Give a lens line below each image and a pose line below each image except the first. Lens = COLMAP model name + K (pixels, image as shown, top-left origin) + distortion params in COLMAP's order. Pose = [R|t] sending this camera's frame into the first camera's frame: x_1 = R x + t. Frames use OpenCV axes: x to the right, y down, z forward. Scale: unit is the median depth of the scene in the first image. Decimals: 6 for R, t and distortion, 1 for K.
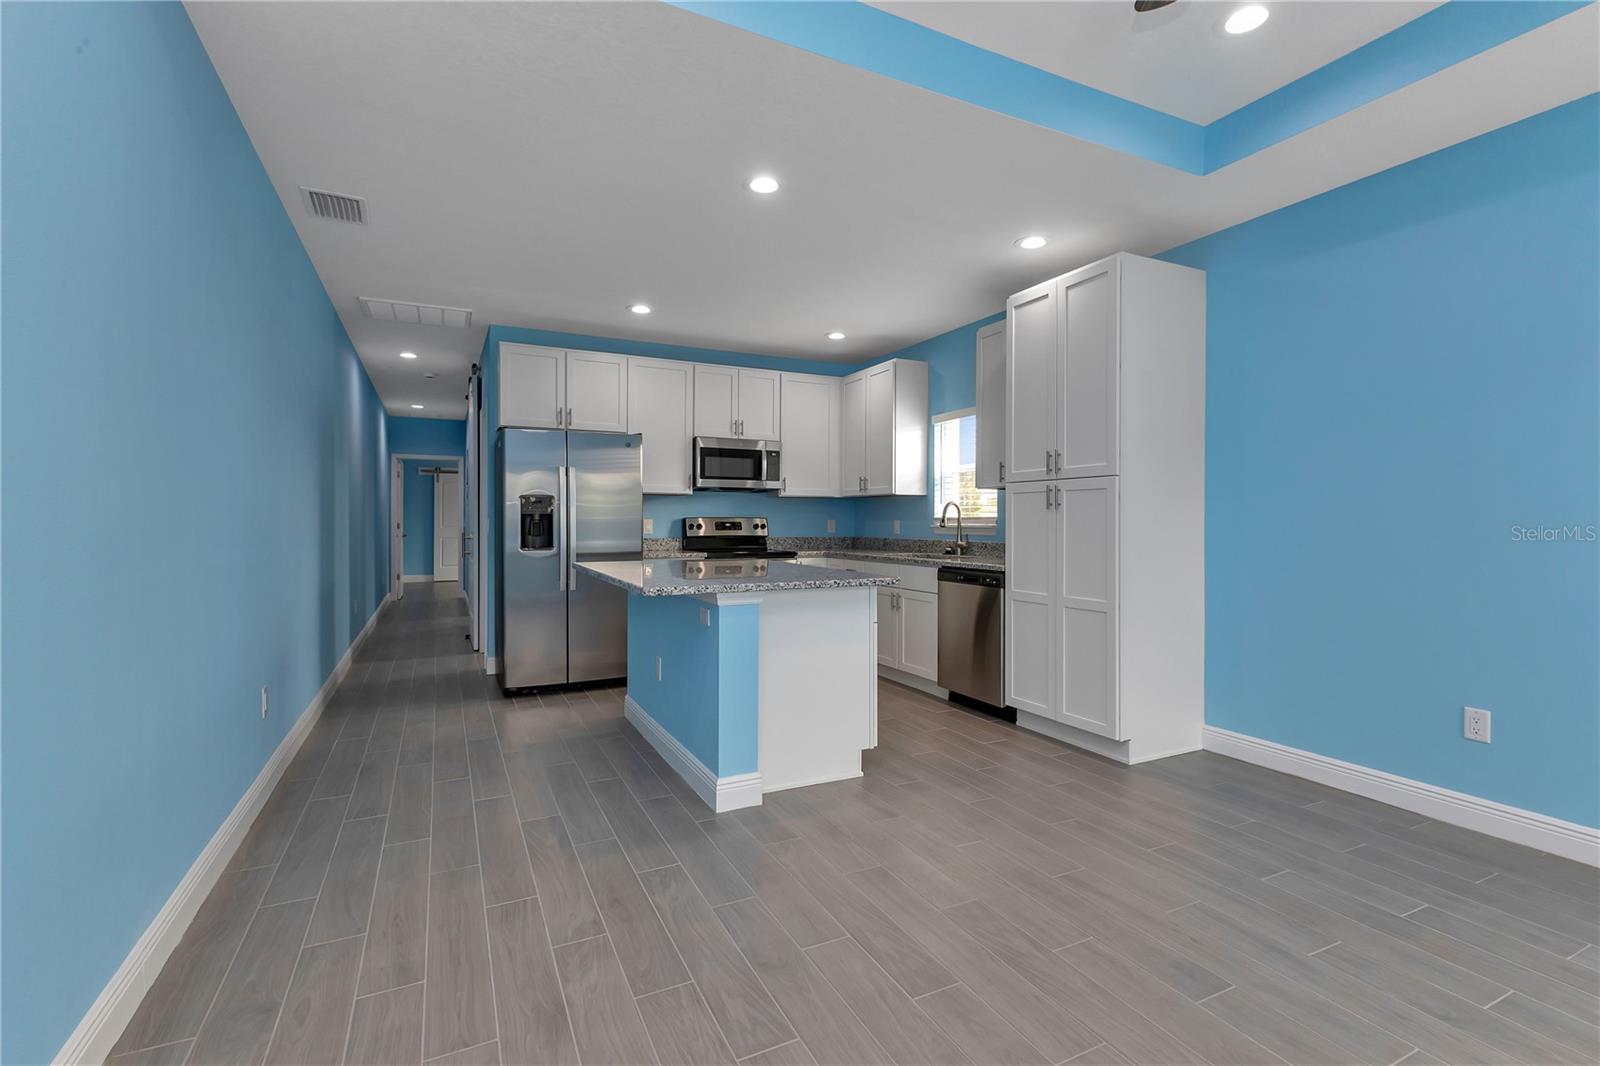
lens RADIAL K [[722.5, 0, 803.0], [0, 722.5, 518.8], [0, 0, 1]] dist [0.001009, 0.000013]
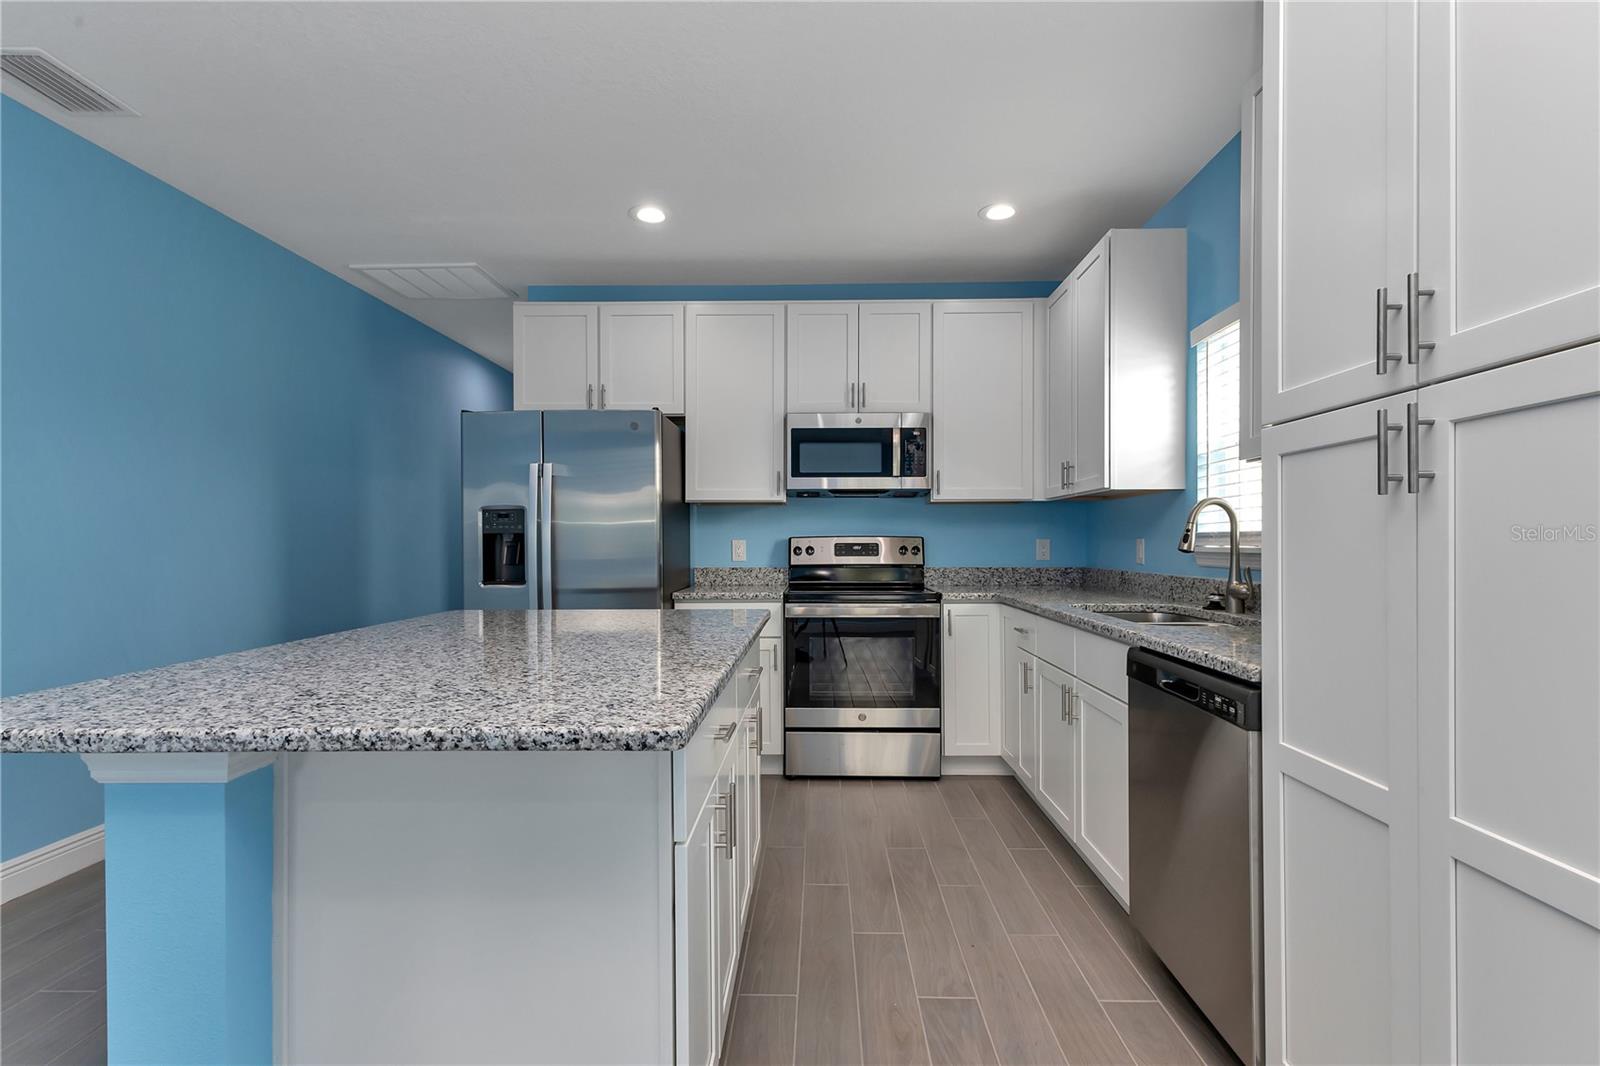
lens RADIAL K [[743.5, 0, 804.1], [0, 743.5, 543.4], [0, 0, 1]] dist [0.002312, 0.000148]
pose [[0.886810, -0.003900, -0.462118, 0.205269], [0.006453, 0.999971, 0.003946, 0.001925], [0.462089, -0.006481, 0.886810, 0.476879]]
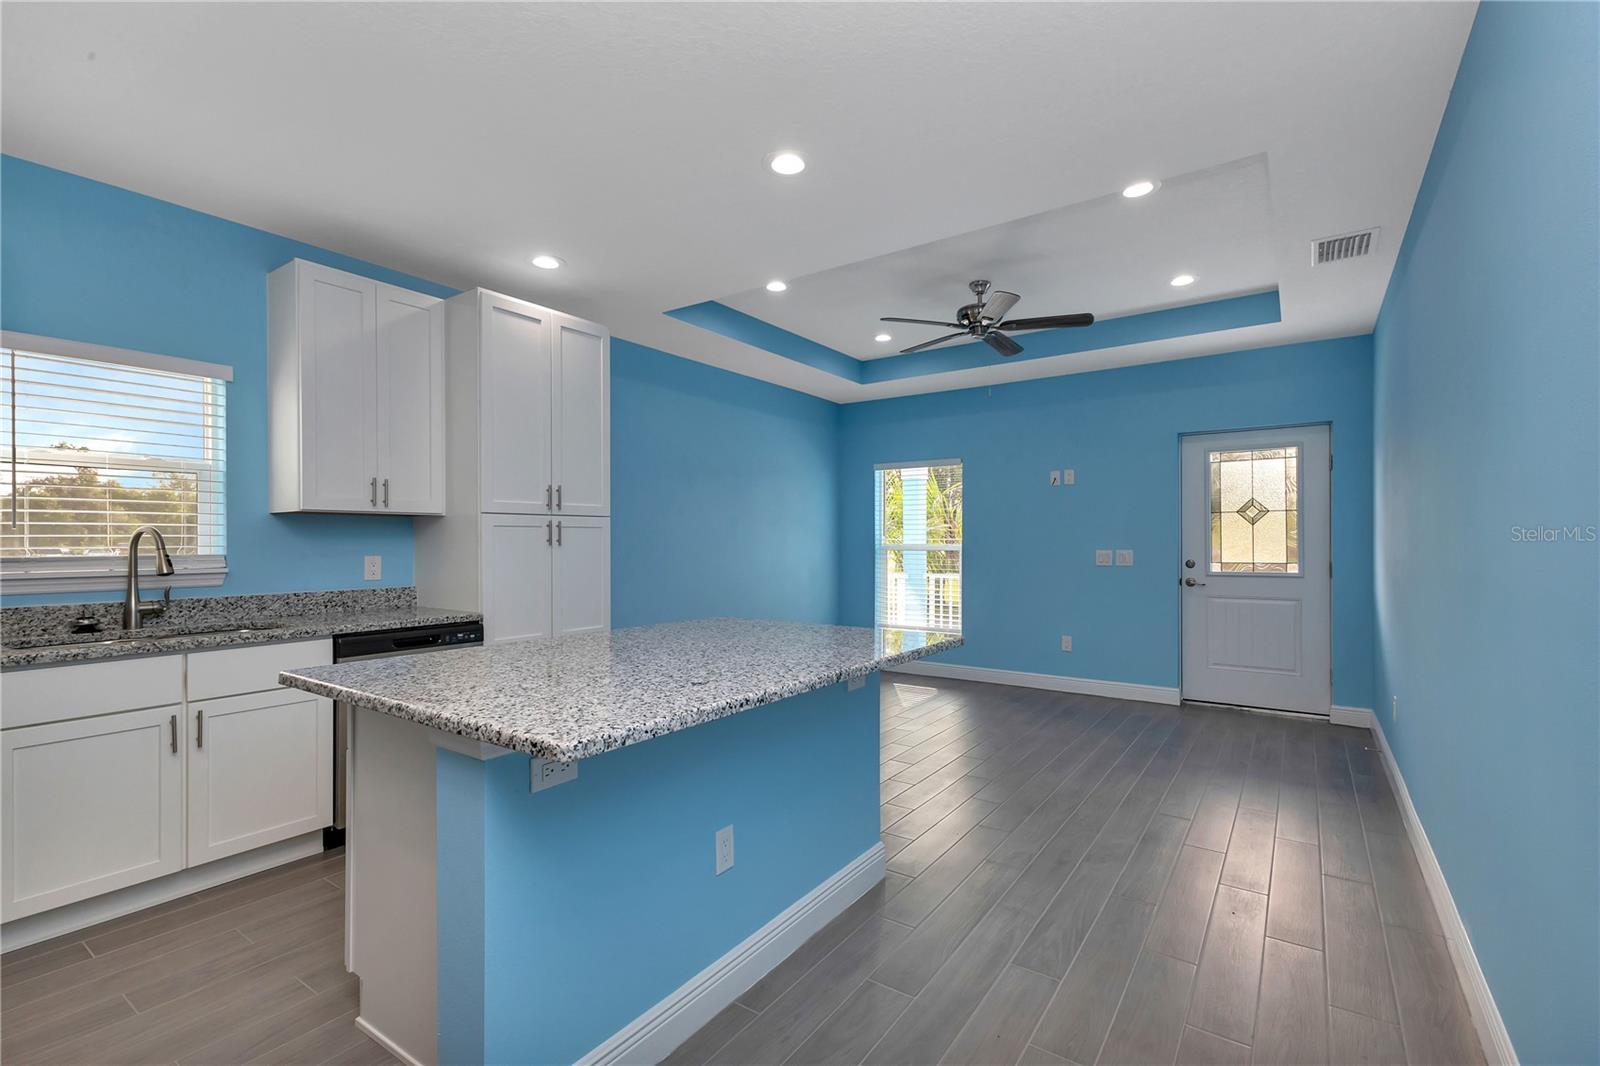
lens RADIAL K [[722.5, 0, 803.0], [0, 722.5, 518.8], [0, 0, 1]] dist [0.001009, 0.000013]
pose [[-0.483430, 0.026756, 0.874974, -0.510399], [-0.000277, 0.999528, -0.030718, -0.014334], [-0.875383, -0.015093, -0.483195, 0.884583]]
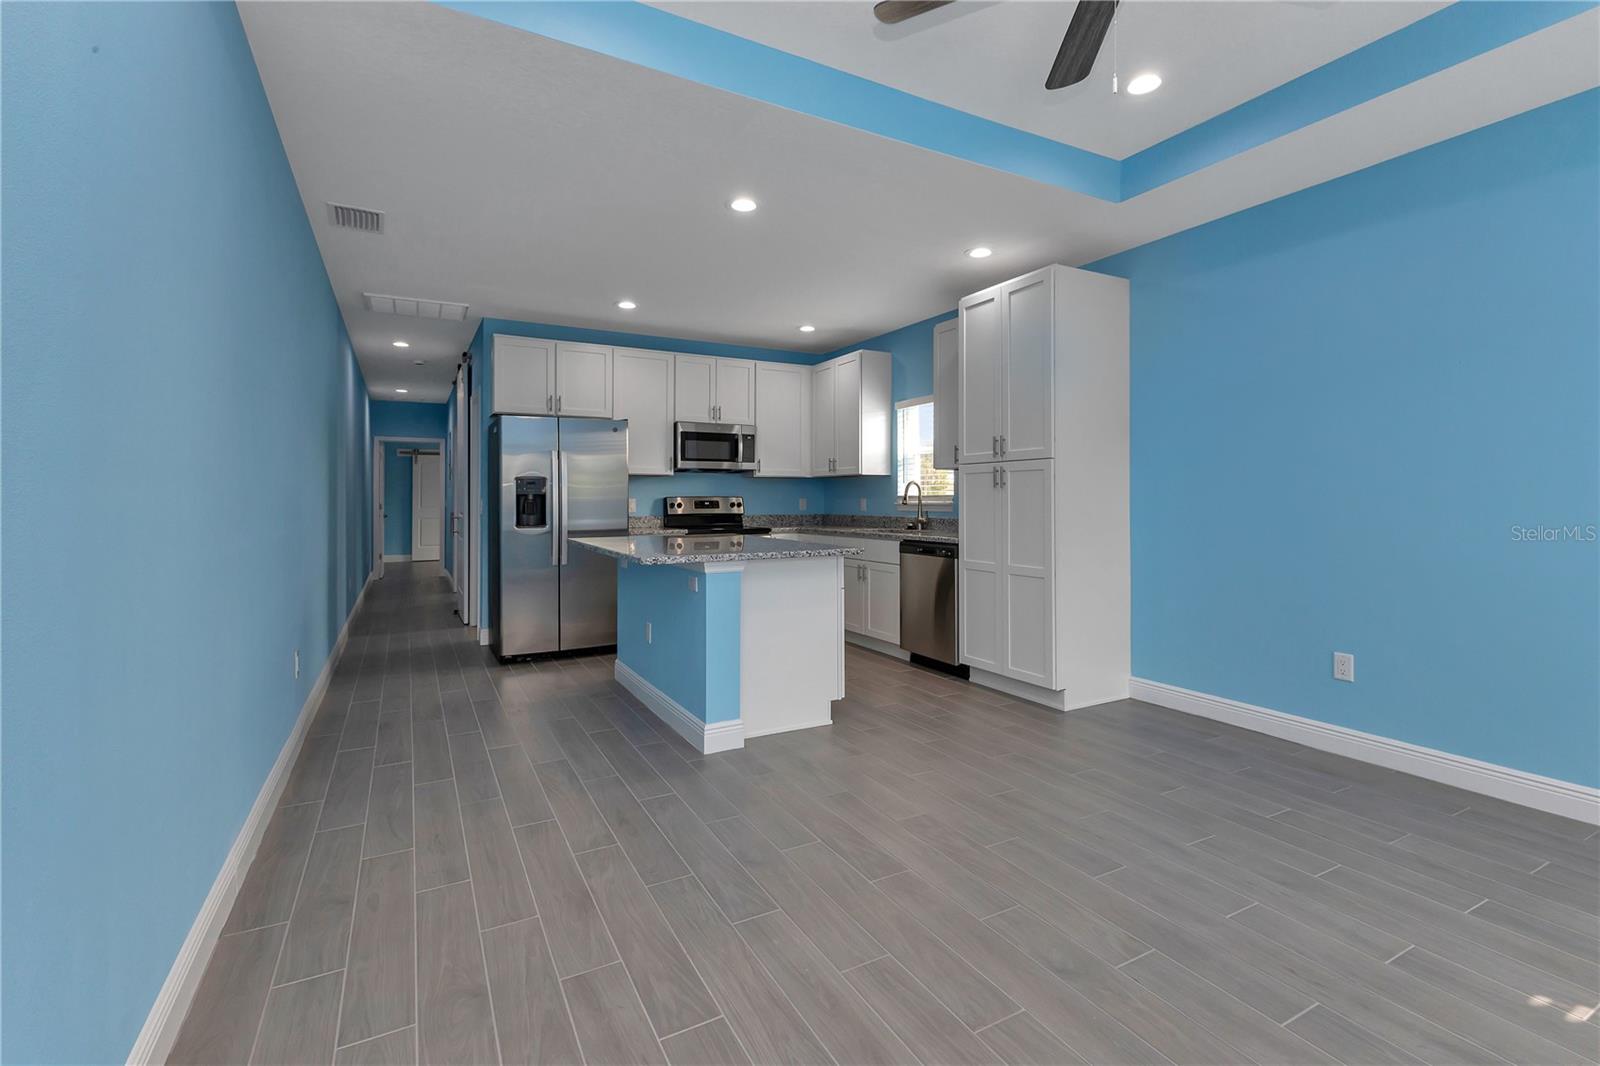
lens RADIAL K [[716.7, 0, 799.5], [0, 716.7, 491.8], [0, 0, 1]] dist [-0.000119, 0.000011]
pose [[0.999368, -0.004338, 0.035282, -0.004225], [0.004630, 0.999956, -0.008182, 0.000476], [-0.035245, 0.008340, 0.999344, -0.082515]]
